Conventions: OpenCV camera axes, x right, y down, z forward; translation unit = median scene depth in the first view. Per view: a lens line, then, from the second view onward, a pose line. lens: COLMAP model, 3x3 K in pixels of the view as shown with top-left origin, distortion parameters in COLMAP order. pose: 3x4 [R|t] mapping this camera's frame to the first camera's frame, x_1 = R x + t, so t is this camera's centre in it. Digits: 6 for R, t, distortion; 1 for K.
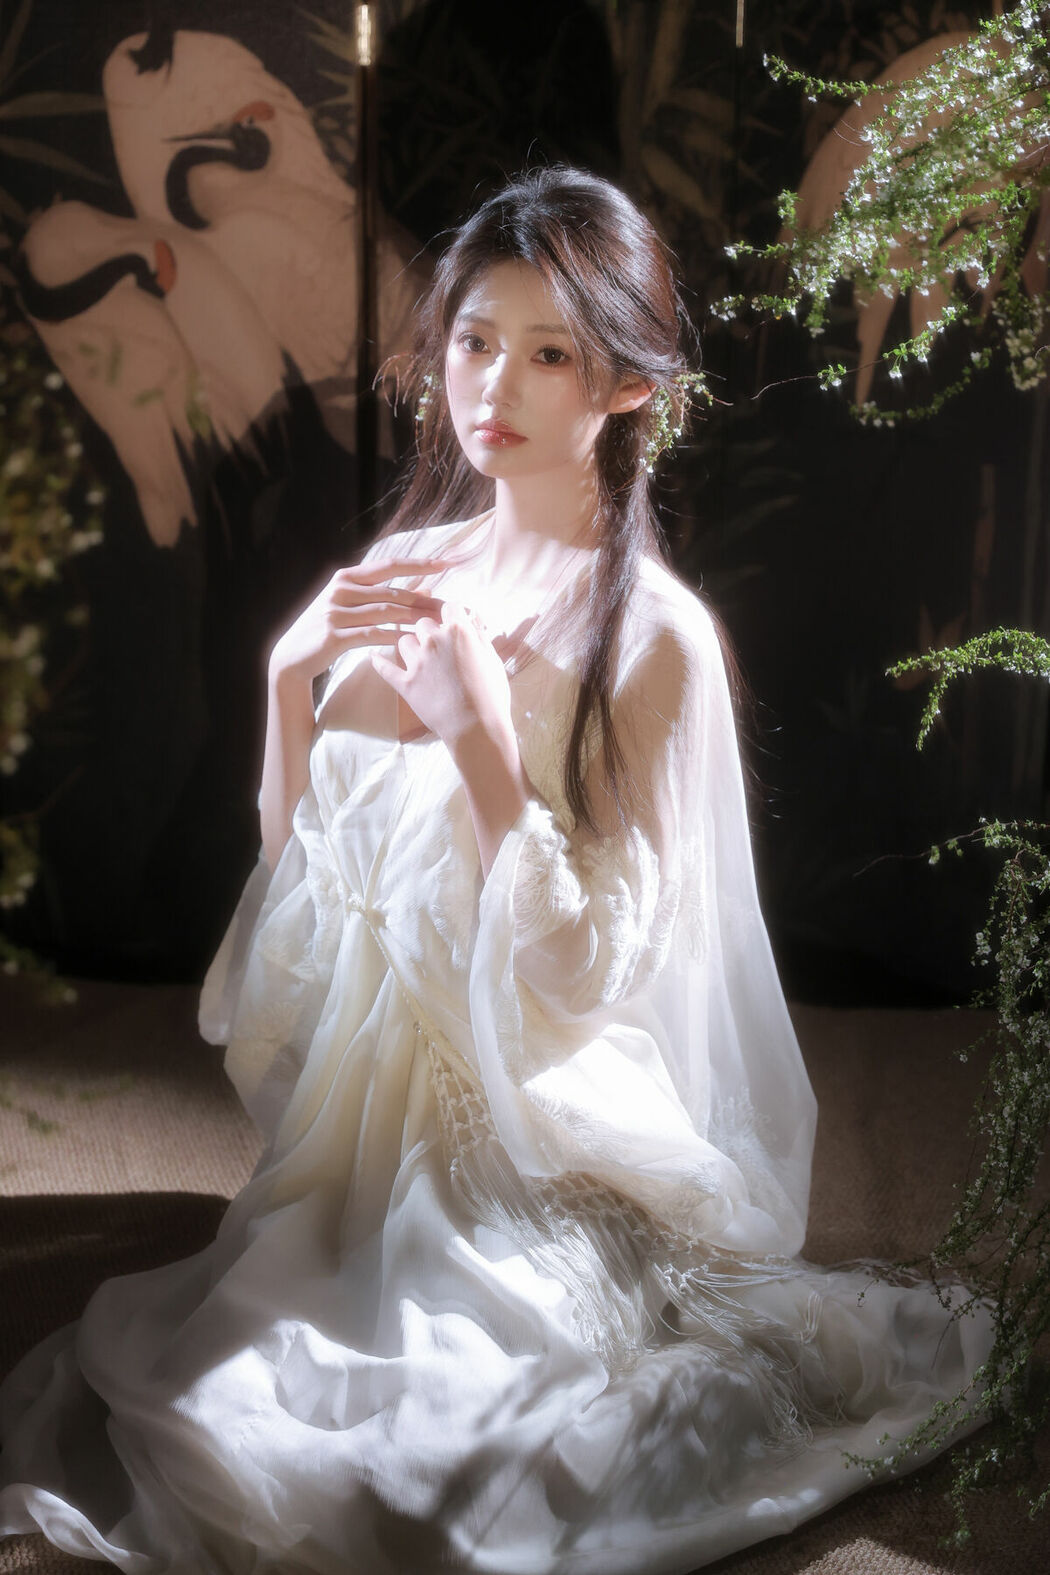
lens RADIAL K [[3212.5, 0, 503.6], [0, 3212.5, 749.7], [0, 0, 1]] dist [-0.046502, 0.000000]
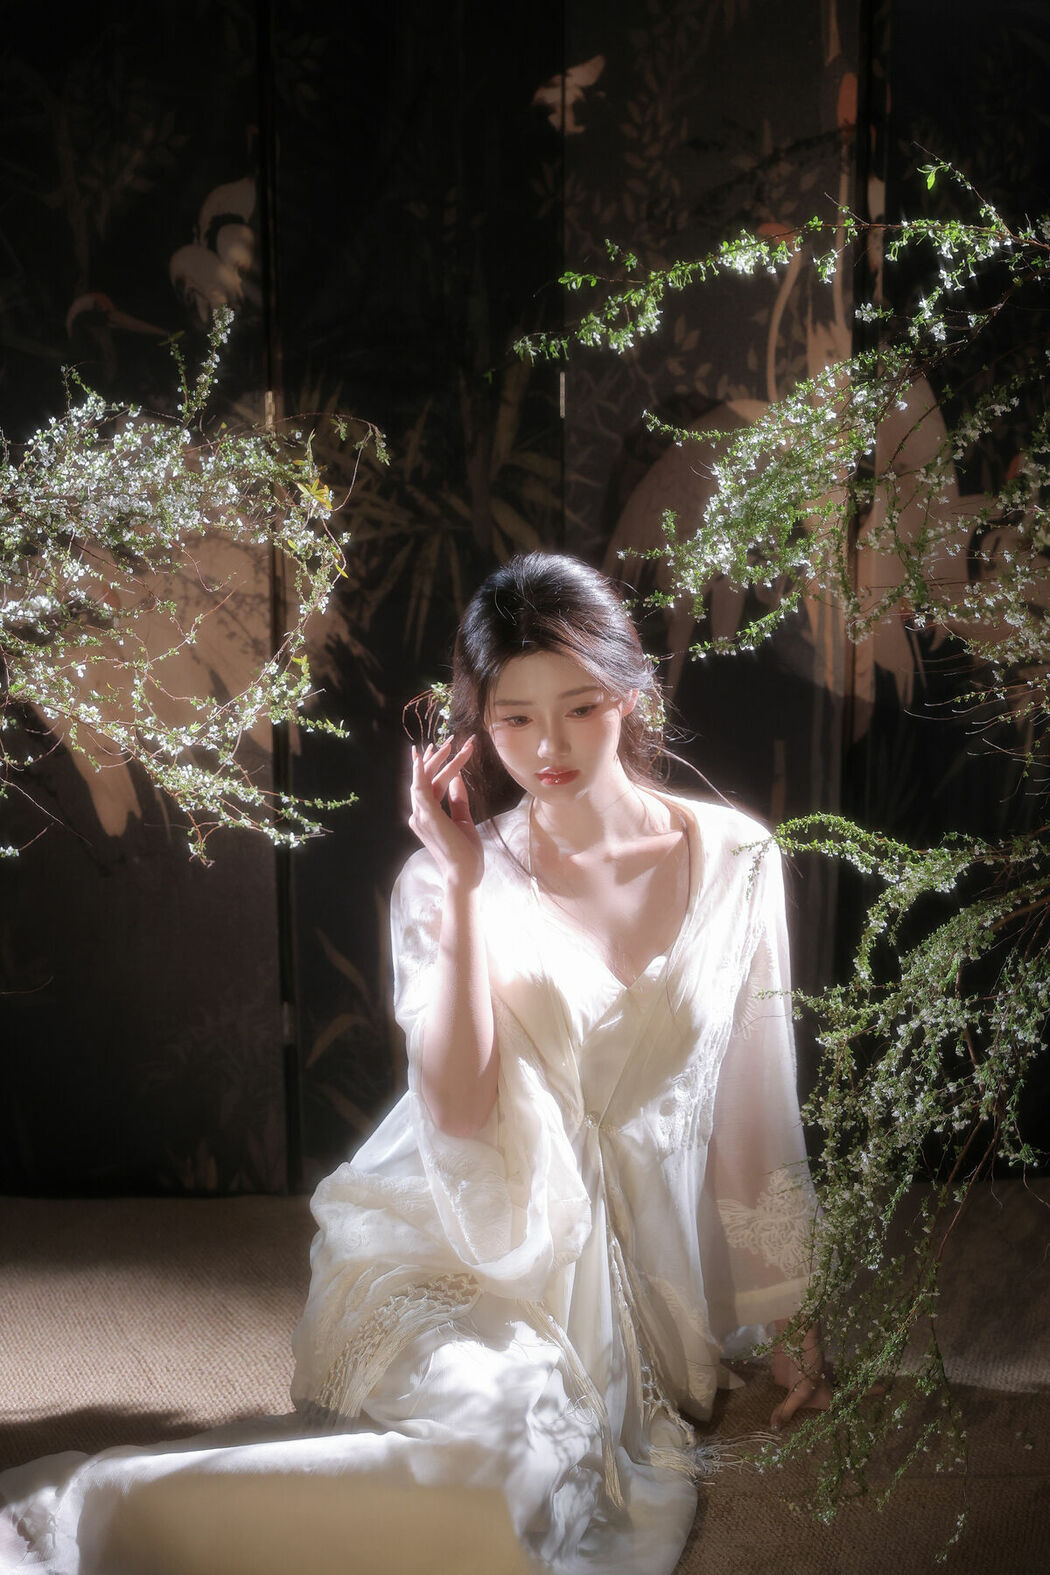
lens RADIAL K [[3132.7, 0, 554.1], [0, 3132.7, 849.4], [0, 0, 1]] dist [0.064146, 0.000000]
pose [[0.991643, -0.043785, 0.121353, -0.116940], [0.054353, 0.994881, -0.085192, 0.072426], [-0.117002, 0.091076, 0.988947, -0.269923]]
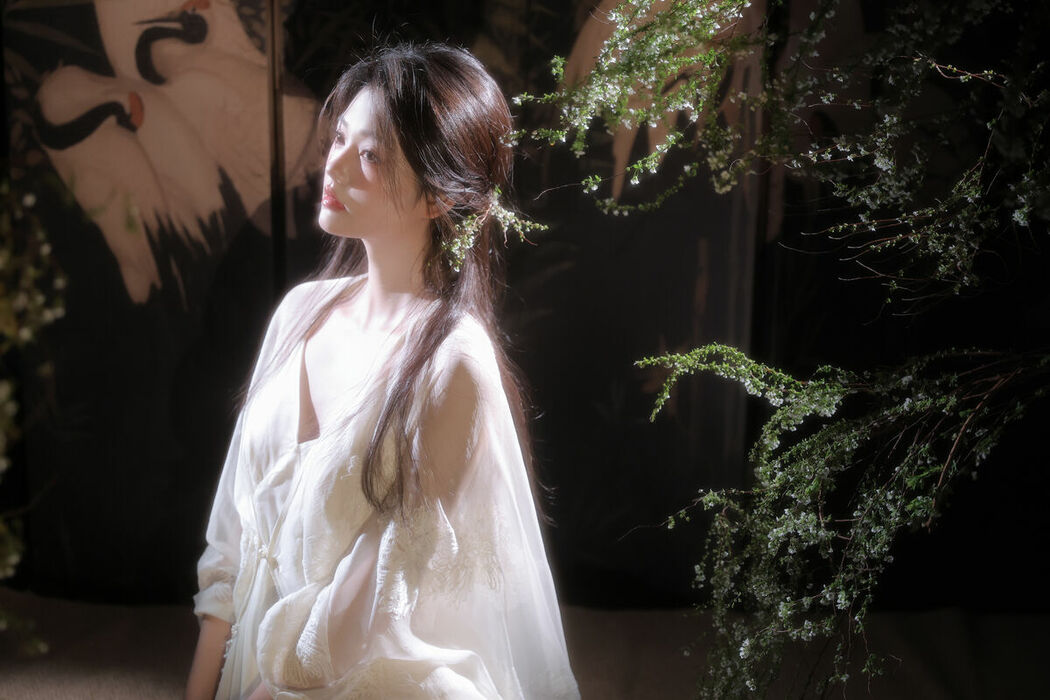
lens RADIAL K [[2097.9, 0, 524.5], [0, 2097.9, 354.8], [0, 0, 1]] dist [-0.012967, 0.000000]
pose [[0.997967, -0.017848, 0.061189, 0.013049], [0.019566, 0.999428, -0.027593, -0.013835], [-0.060662, 0.028734, 0.997745, 0.061914]]
